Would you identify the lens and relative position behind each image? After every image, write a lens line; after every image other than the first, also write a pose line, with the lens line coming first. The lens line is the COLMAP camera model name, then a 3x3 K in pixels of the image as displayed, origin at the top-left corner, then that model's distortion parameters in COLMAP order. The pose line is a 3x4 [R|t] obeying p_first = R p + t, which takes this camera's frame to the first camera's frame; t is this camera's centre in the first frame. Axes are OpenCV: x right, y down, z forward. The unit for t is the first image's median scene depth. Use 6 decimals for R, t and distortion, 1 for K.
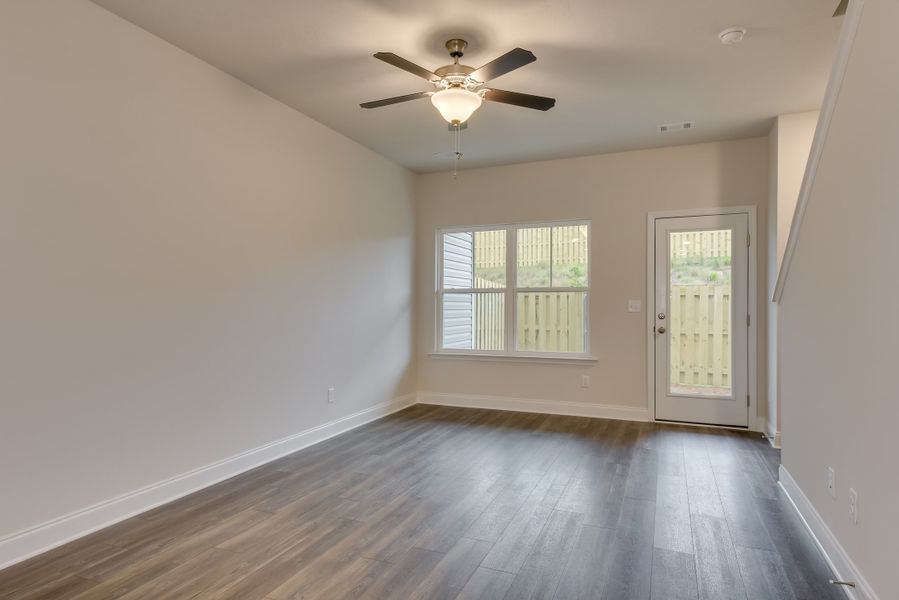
lens RADIAL K [[518.3, 0, 453.3], [0, 518.3, 303.7], [0, 0, 1]] dist [0.041384, -0.030500]
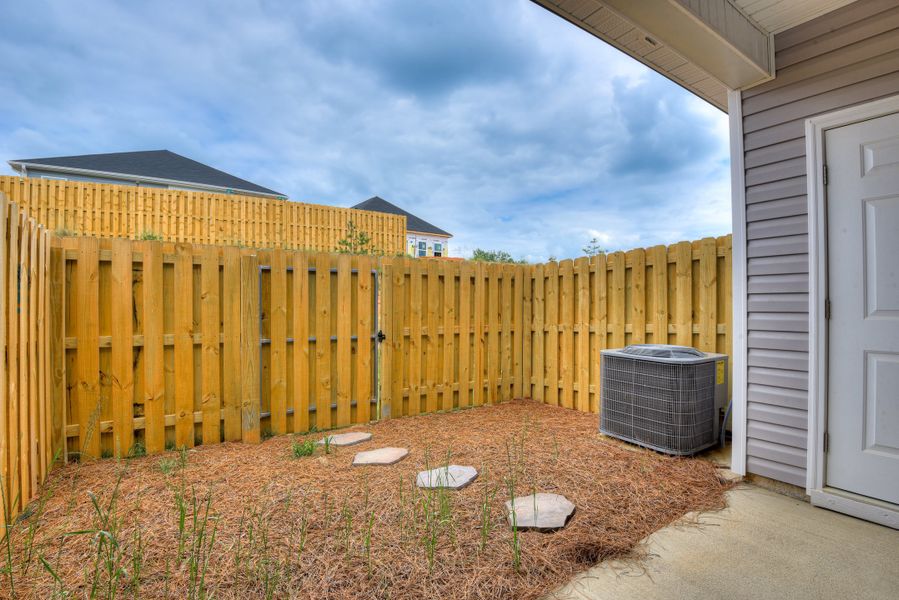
lens RADIAL K [[408.7, 0, 445.3], [0, 408.7, 300.1], [0, 0, 1]] dist [-0.026228, -0.000628]
pose [[0.563421, 0.004276, 0.826159, 0.037267], [-0.006872, 0.999976, -0.000489, 0.013112], [-0.826142, -0.005402, 0.563437, 0.627099]]
